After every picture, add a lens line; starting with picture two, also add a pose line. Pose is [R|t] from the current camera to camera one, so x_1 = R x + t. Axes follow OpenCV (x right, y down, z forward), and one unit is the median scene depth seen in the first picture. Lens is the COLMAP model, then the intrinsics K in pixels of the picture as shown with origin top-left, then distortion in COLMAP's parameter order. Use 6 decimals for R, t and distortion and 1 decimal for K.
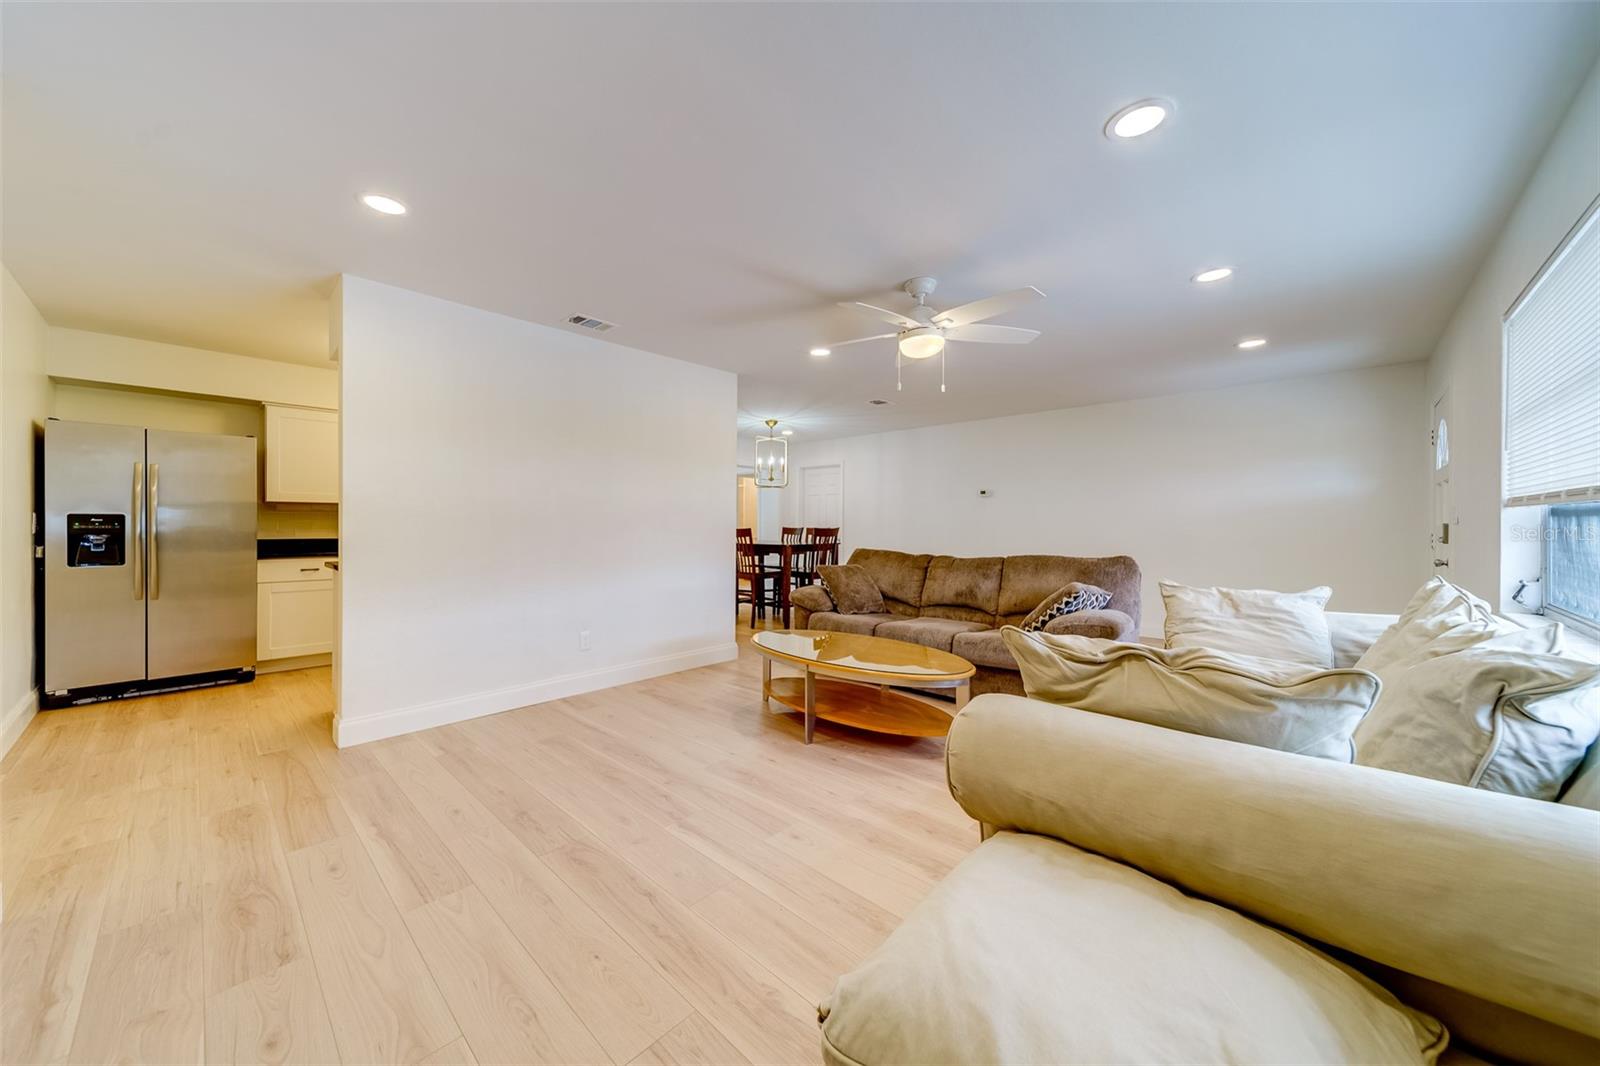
lens RADIAL K [[568.6, 0, 784.9], [0, 568.6, 533.6], [0, 0, 1]] dist [0.006462, -0.000464]
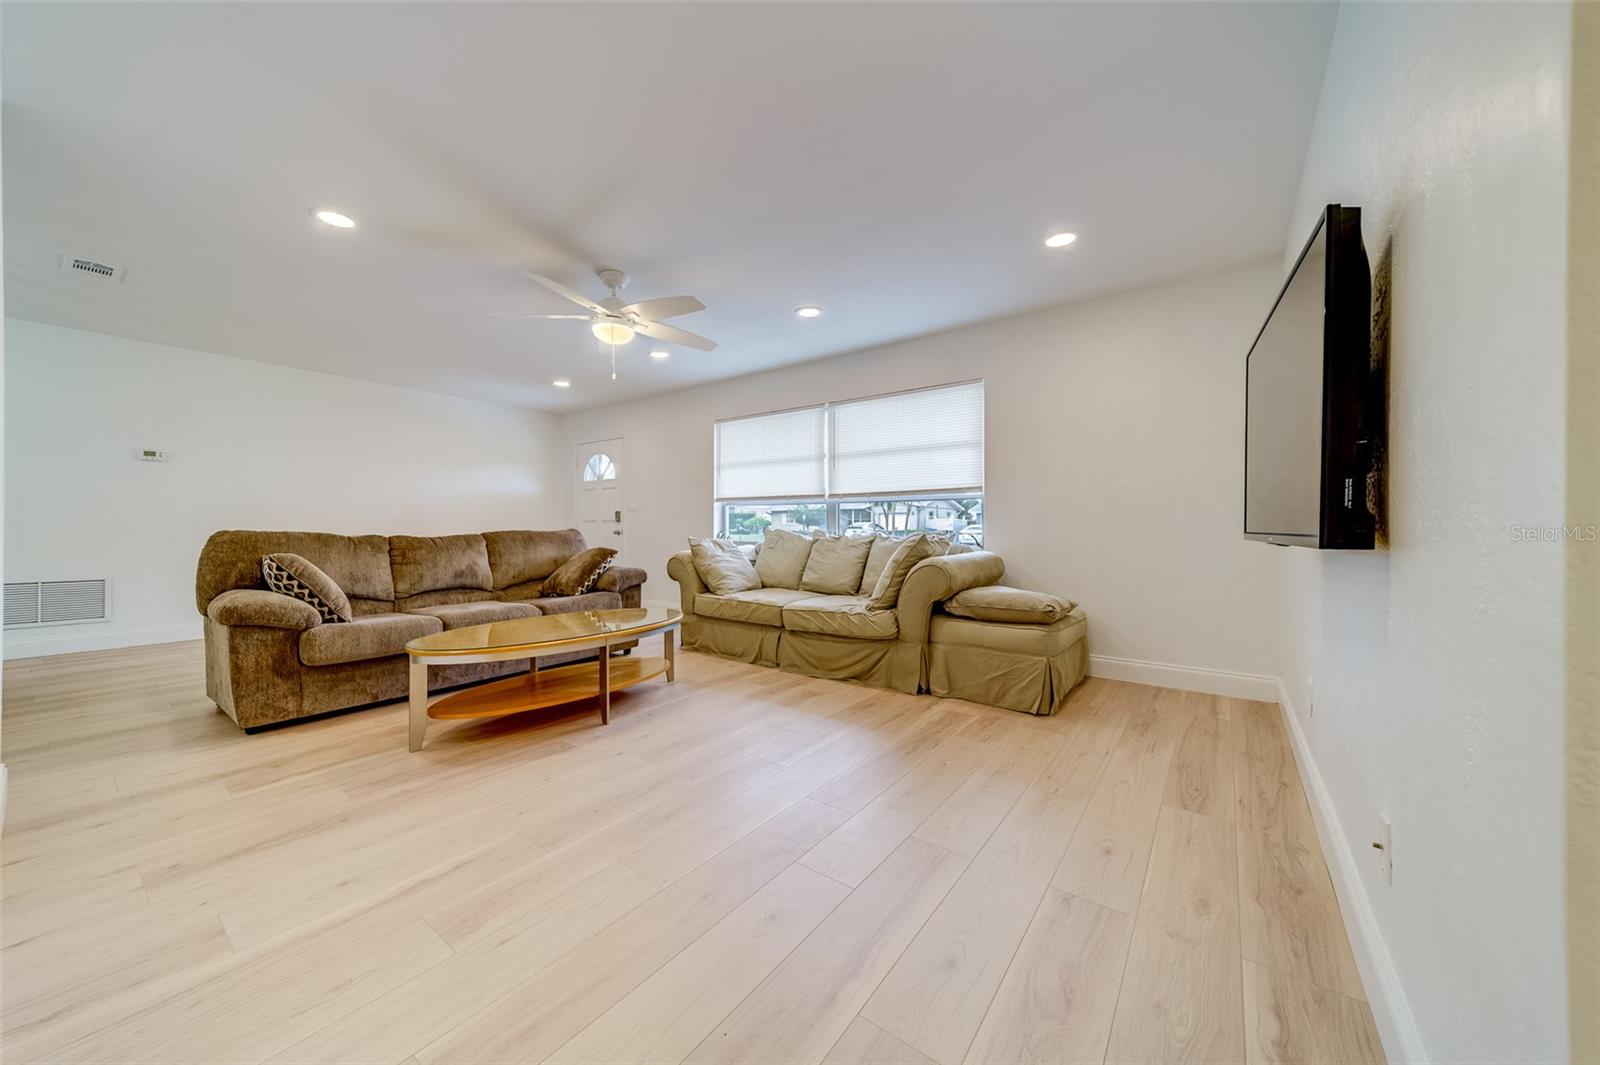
lens RADIAL K [[568.6, 0, 785.1], [0, 568.6, 534.6], [0, 0, 1]] dist [0.006462, -0.000464]
pose [[-0.113141, -0.010549, 0.993523, -0.744950], [0.013500, 0.999835, 0.012154, 0.042673], [-0.993487, 0.014788, -0.112980, 0.661309]]
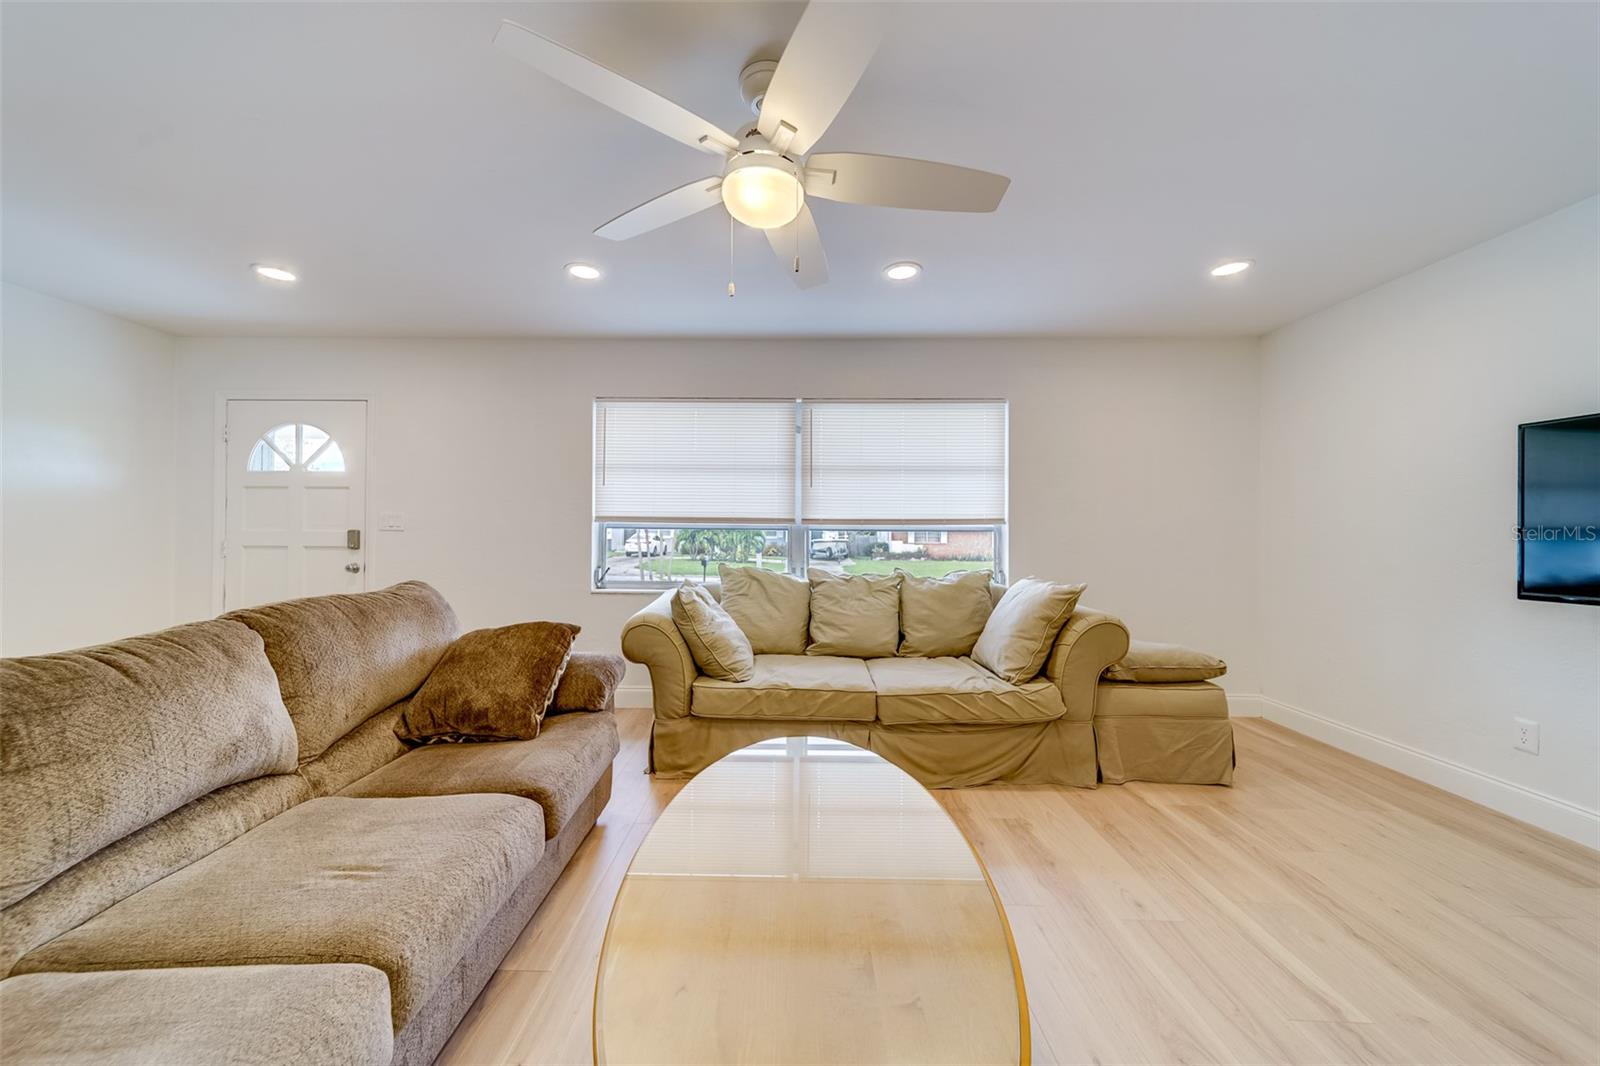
lens RADIAL K [[568.6, 0, 786.0], [0, 568.6, 534.4], [0, 0, 1]] dist [0.006462, -0.000464]
pose [[-0.681912, -0.001221, 0.731433, -0.138464], [0.004841, 0.999969, 0.006182, -0.013384], [-0.731418, 0.007757, -0.681885, 1.120041]]
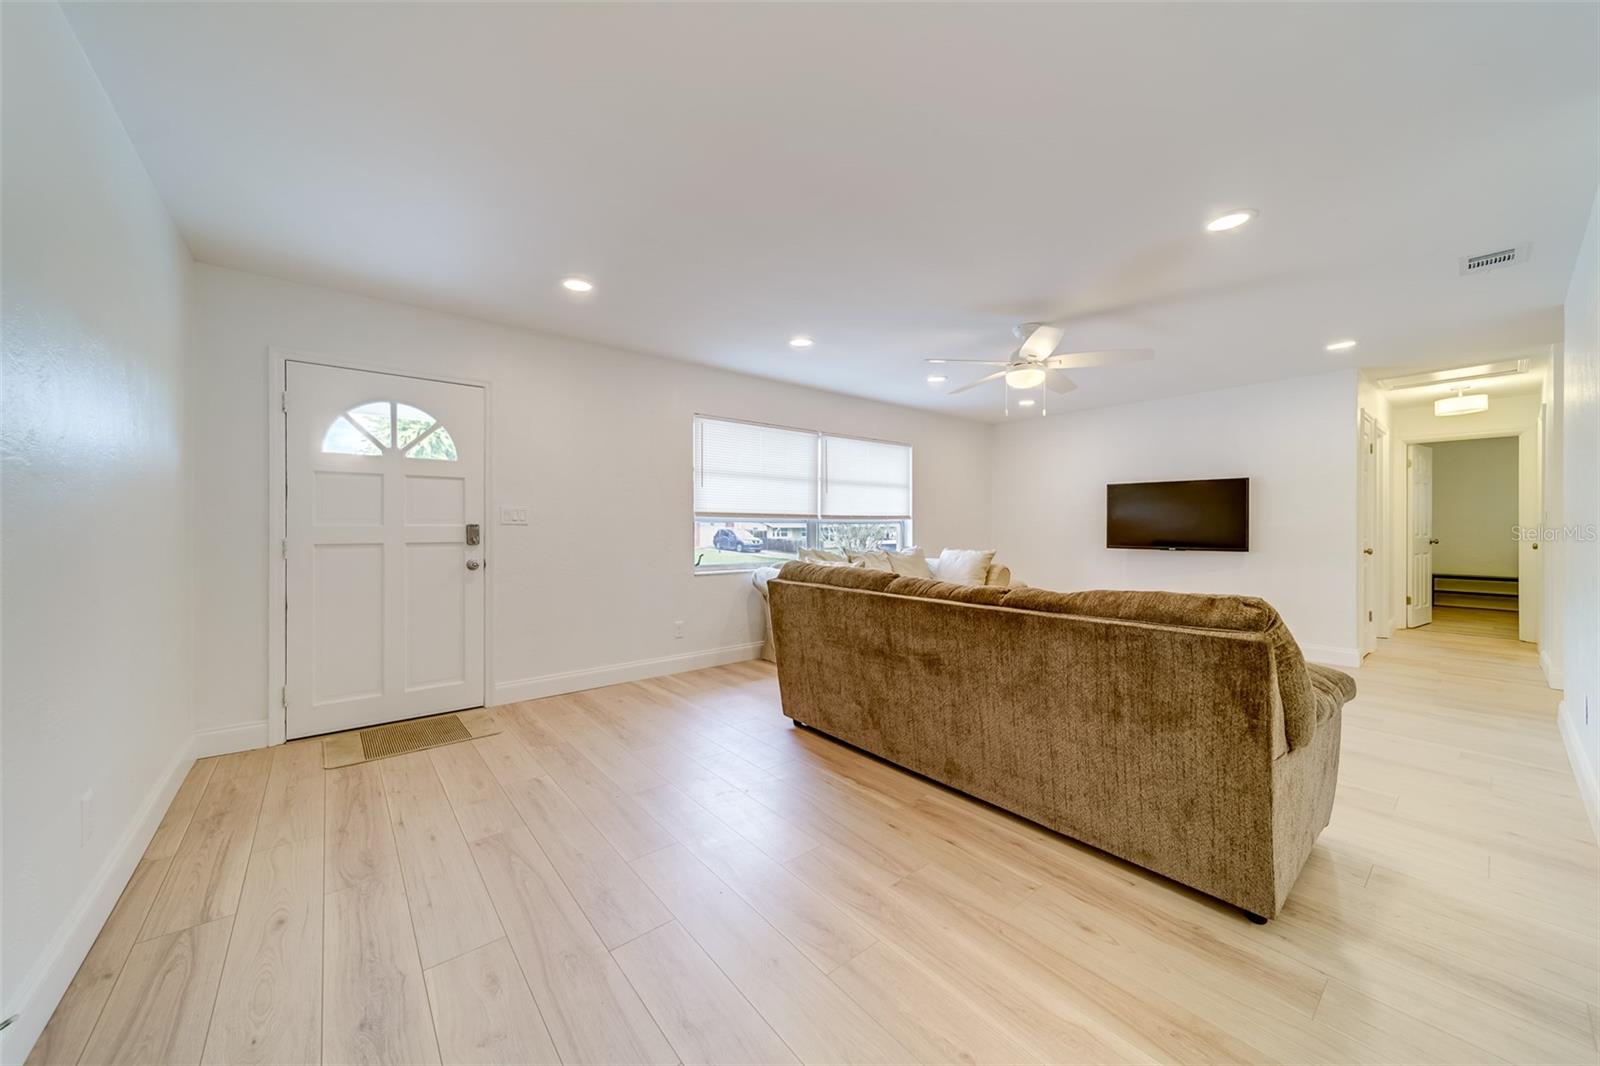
lens RADIAL K [[568.6, 0, 800.7], [0, 568.6, 505.1], [0, 0, 1]] dist [0.006462, -0.000464]
pose [[-0.994843, 0.004854, 0.101315, 0.493882], [0.002629, 0.999753, -0.022083, -0.028299], [-0.101397, -0.021703, -0.994609, 1.883150]]
